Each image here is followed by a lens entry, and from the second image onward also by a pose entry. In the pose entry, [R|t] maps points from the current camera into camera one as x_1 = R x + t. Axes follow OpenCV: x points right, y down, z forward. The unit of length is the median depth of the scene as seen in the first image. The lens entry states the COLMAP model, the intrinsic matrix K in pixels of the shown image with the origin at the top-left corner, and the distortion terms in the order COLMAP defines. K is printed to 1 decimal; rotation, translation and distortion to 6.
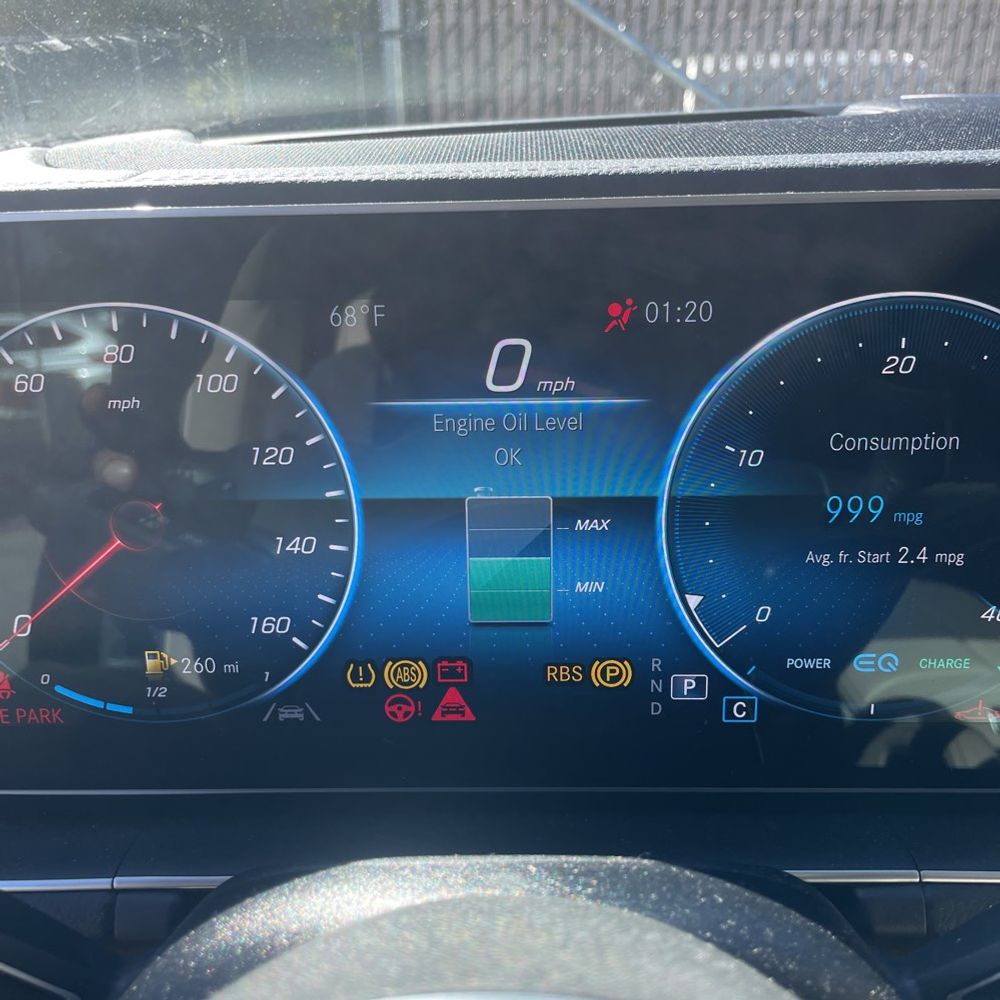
lens RADIAL K [[1010.0, 0, 499.0], [0, 1010.0, 509.4], [0, 0, 1]] dist [0.026884, 0.000000]
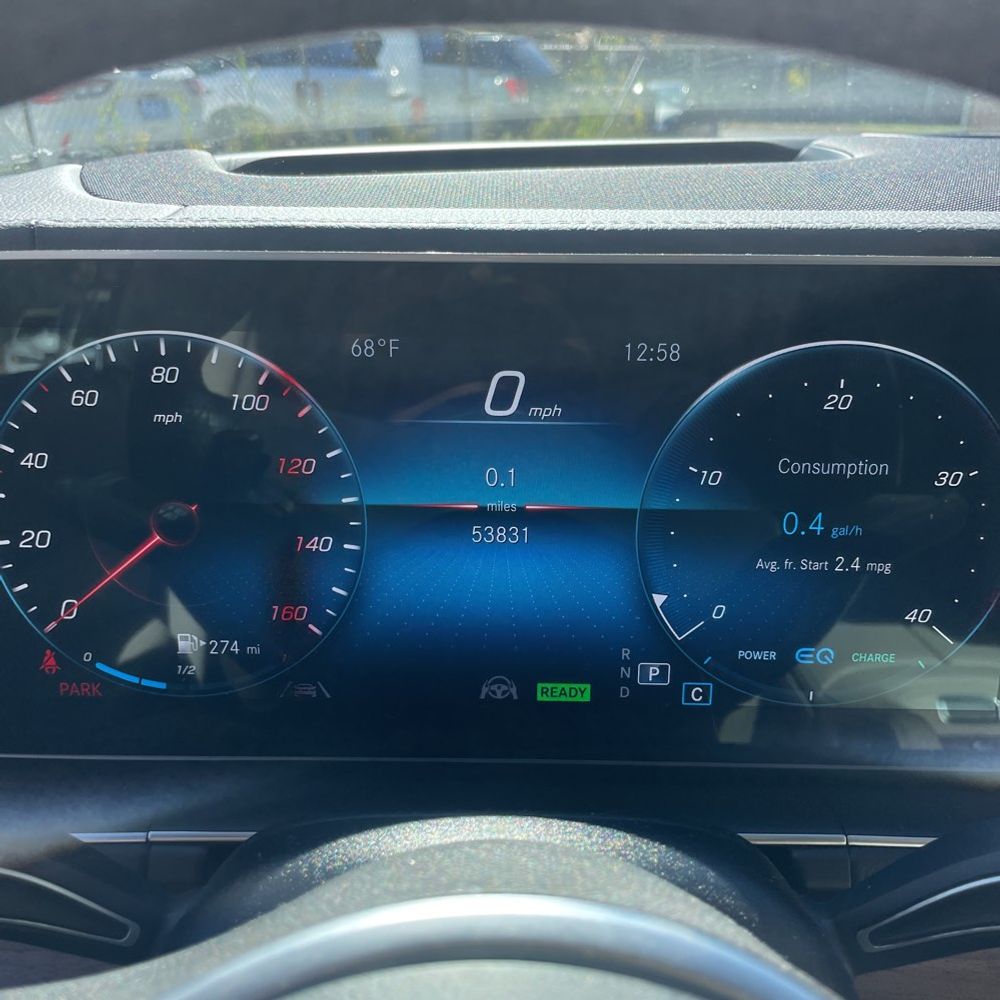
lens RADIAL K [[1010.0, 0, 501.8], [0, 1010.0, 492.3], [0, 0, 1]] dist [0.026884, 0.000000]
pose [[0.999297, 0.023065, 0.029547, -0.024381], [-0.023111, 0.999732, 0.001206, -0.029337], [-0.029512, -0.001888, 0.999563, -0.149195]]
